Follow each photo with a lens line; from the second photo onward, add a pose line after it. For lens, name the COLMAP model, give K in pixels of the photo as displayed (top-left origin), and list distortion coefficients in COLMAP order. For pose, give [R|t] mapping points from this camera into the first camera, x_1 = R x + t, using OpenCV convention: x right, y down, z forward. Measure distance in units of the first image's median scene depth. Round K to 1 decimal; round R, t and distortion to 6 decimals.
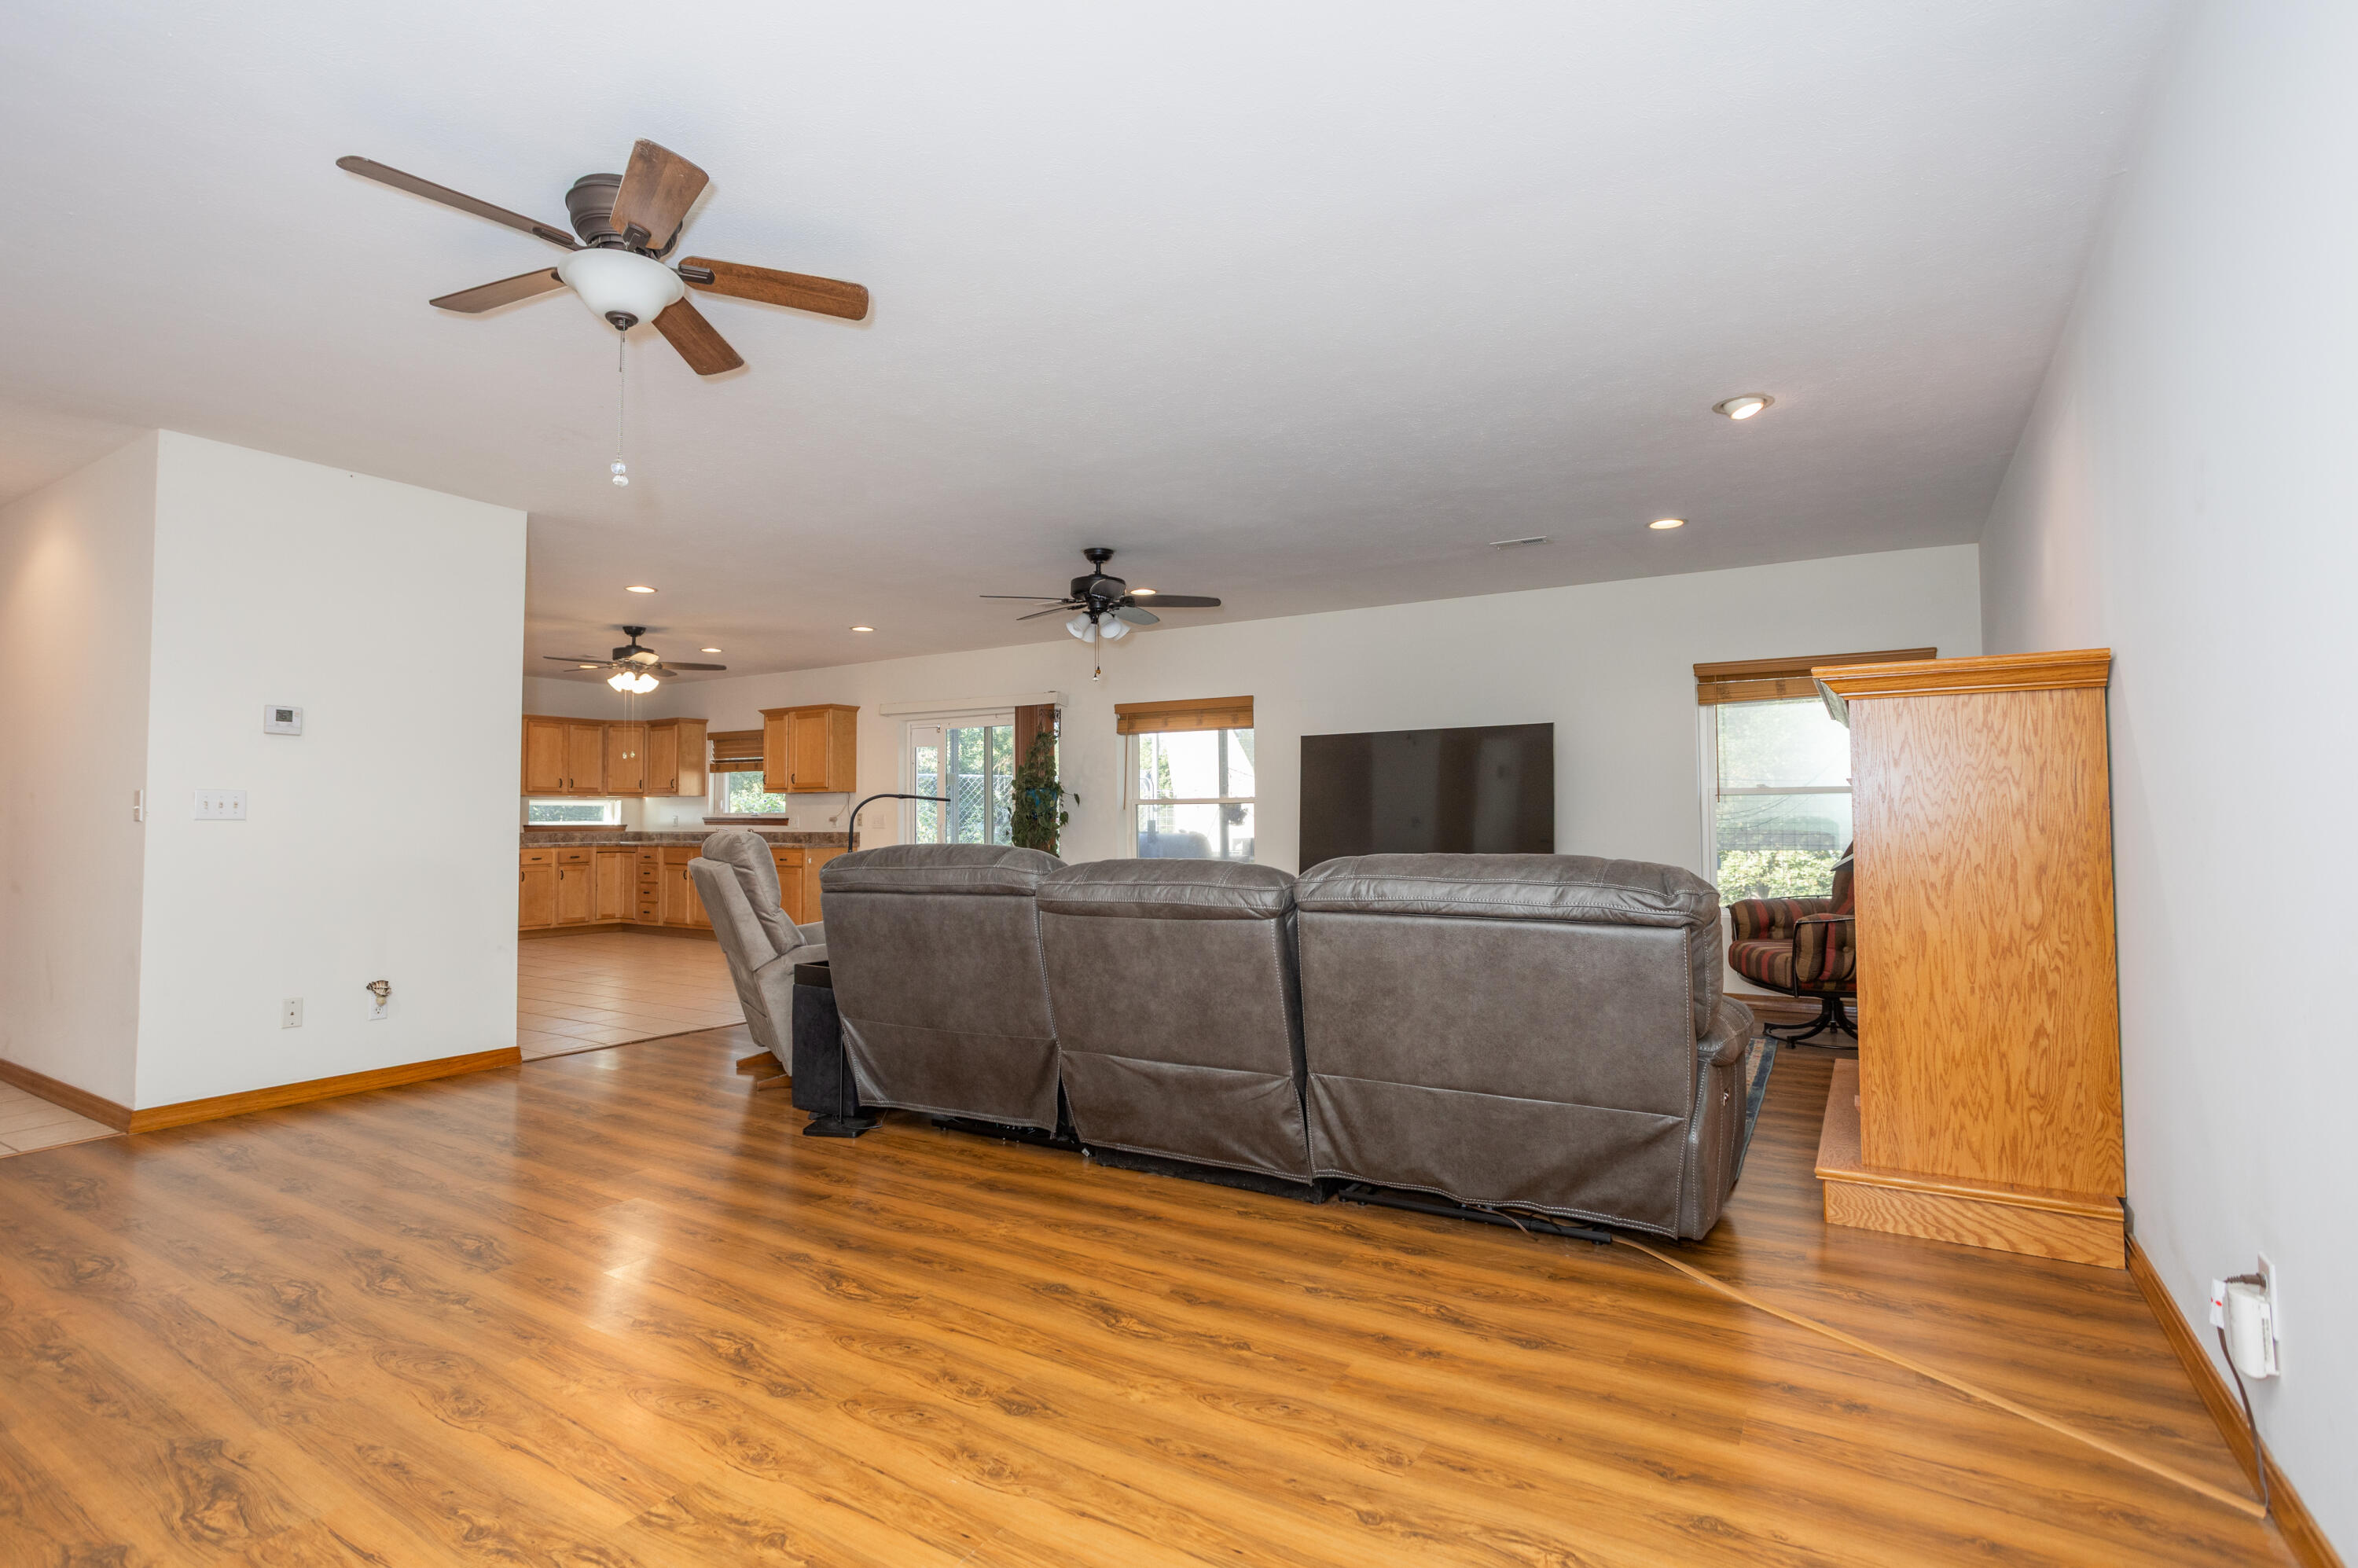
lens RADIAL K [[1156.8, 0, 1164.1], [0, 1156.8, 782.8], [0, 0, 1]] dist [-0.049775, 0.034250]
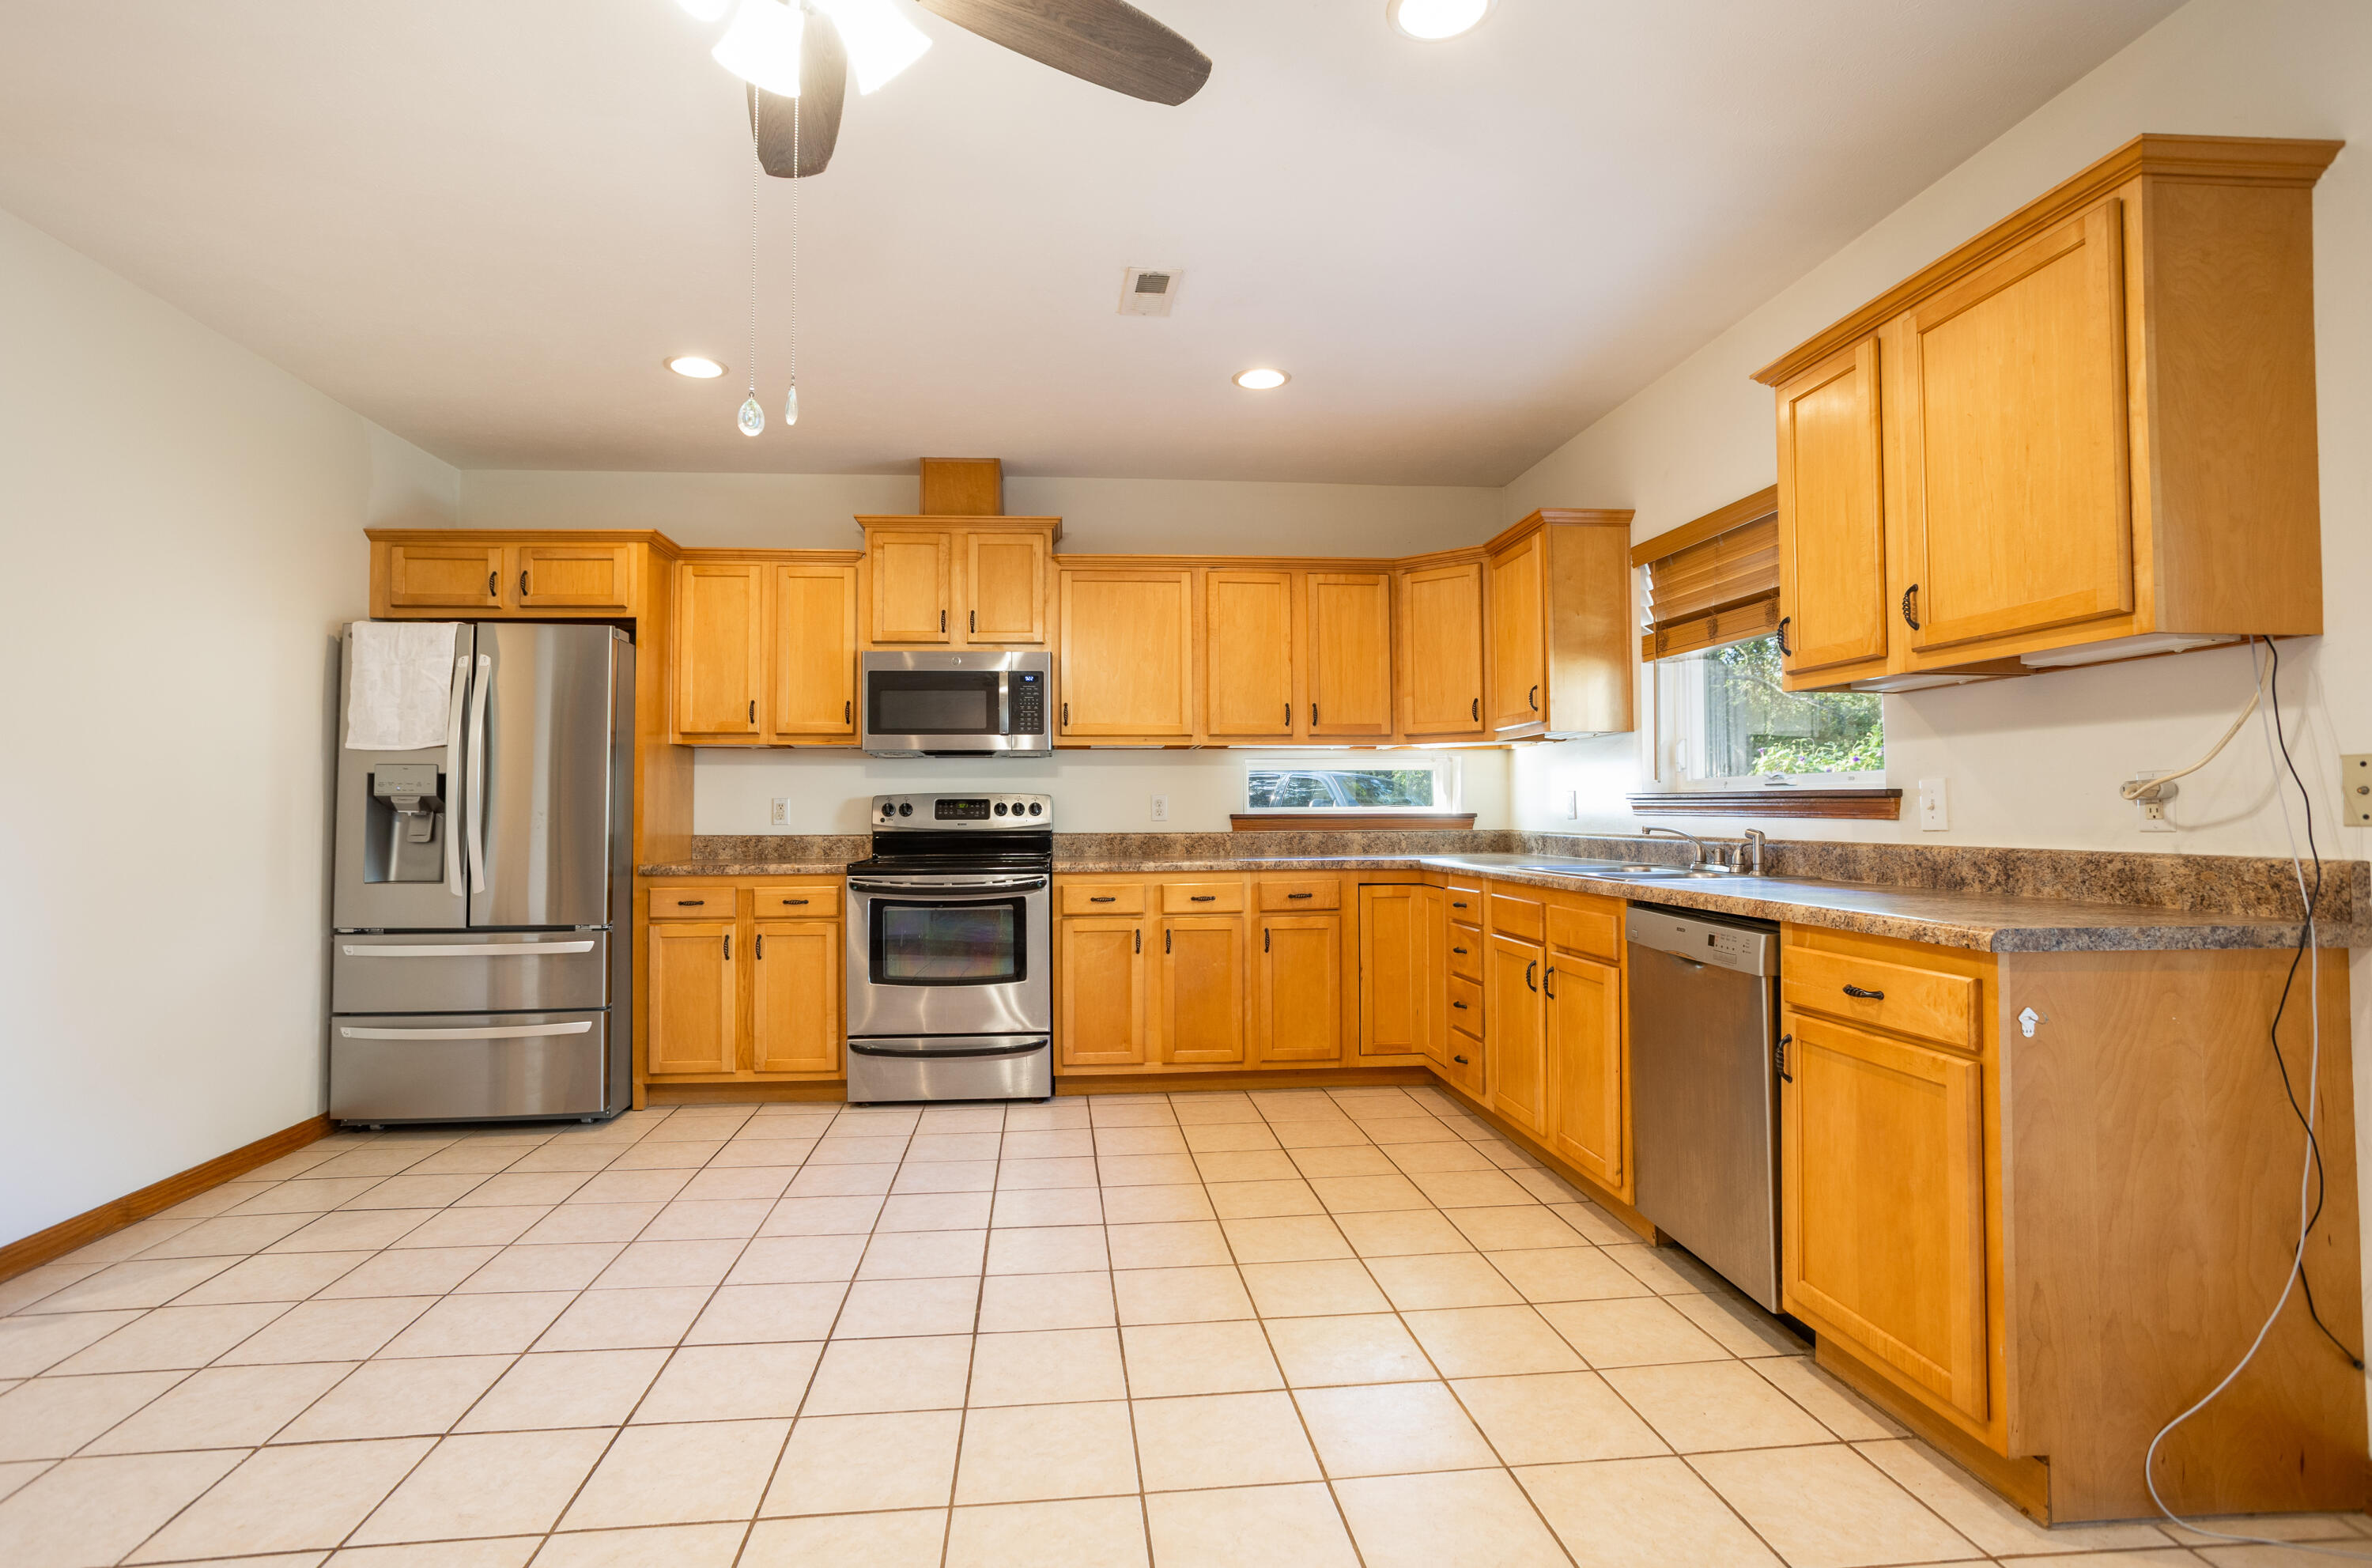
lens RADIAL K [[1152.9, 0, 1163.6], [0, 1152.9, 777.6], [0, 0, 1]] dist [-0.055634, 0.038274]
pose [[0.614667, -0.022017, -0.788480, -0.218917], [0.029466, 0.999554, -0.004940, 0.023344], [0.788236, -0.020197, 0.615041, 0.686971]]
